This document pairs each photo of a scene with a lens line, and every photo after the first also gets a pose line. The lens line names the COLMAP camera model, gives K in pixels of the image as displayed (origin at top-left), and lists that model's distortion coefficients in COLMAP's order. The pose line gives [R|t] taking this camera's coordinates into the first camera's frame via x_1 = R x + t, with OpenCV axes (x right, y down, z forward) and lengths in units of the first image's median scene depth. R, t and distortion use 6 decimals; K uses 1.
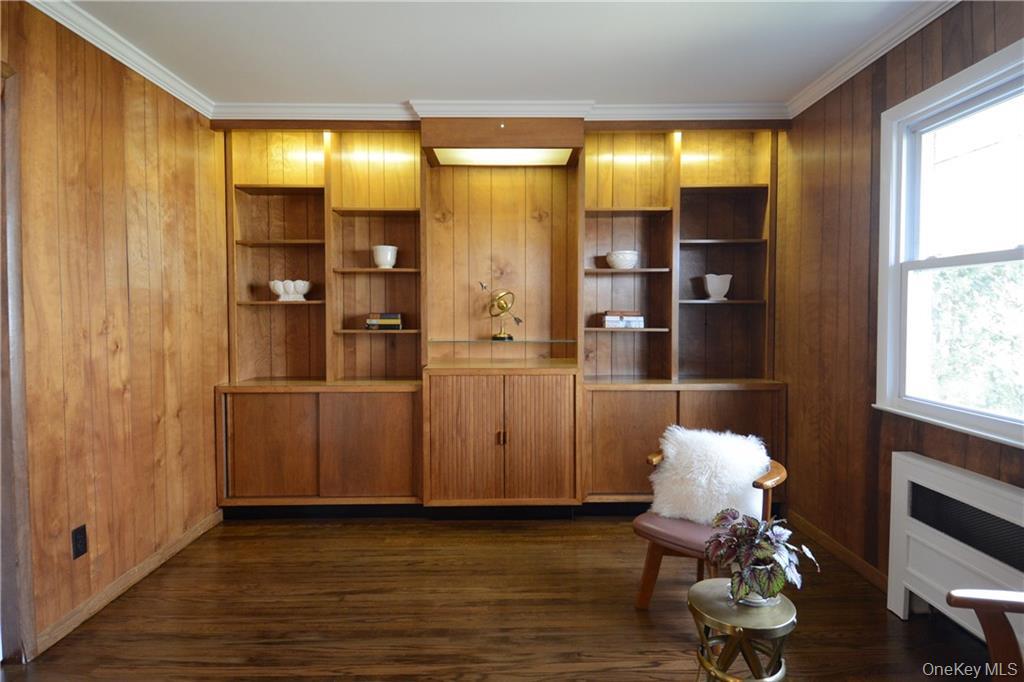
lens RADIAL K [[576.8, 0, 511.2], [0, 576.8, 333.3], [0, 0, 1]] dist [0.074309, -0.080671]
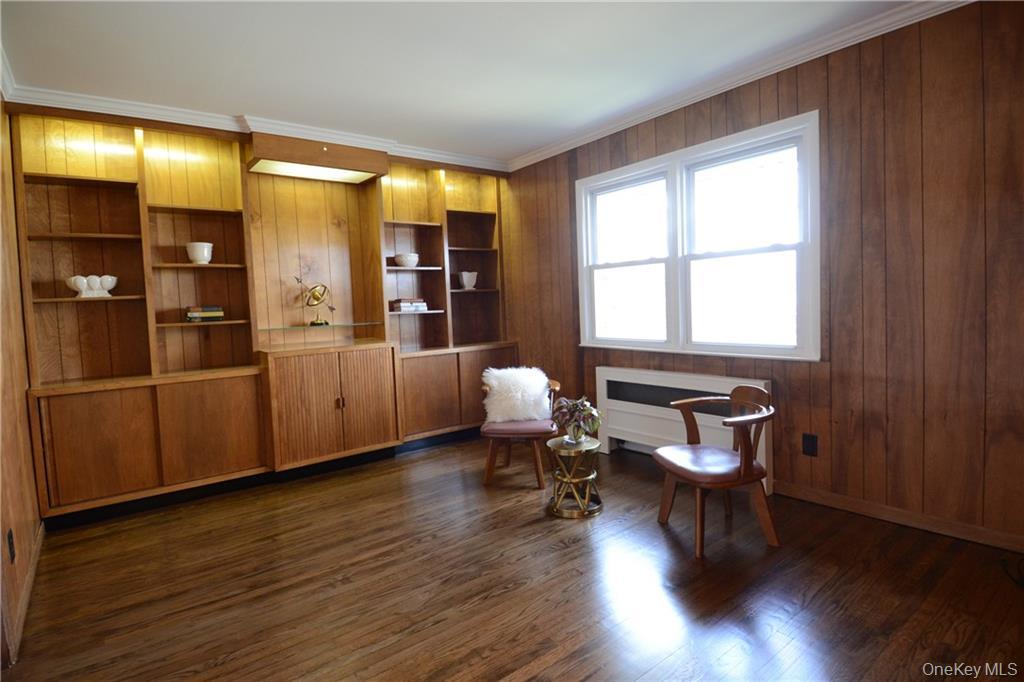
lens RADIAL K [[527.6, 0, 513.4], [0, 527.6, 333.8], [0, 0, 1]] dist [0.054799, -0.060213]
pose [[0.797497, -0.066170, 0.599683, -0.367300], [0.060507, 0.997728, 0.029626, 0.021232], [-0.600281, 0.012658, 0.799689, -0.121455]]
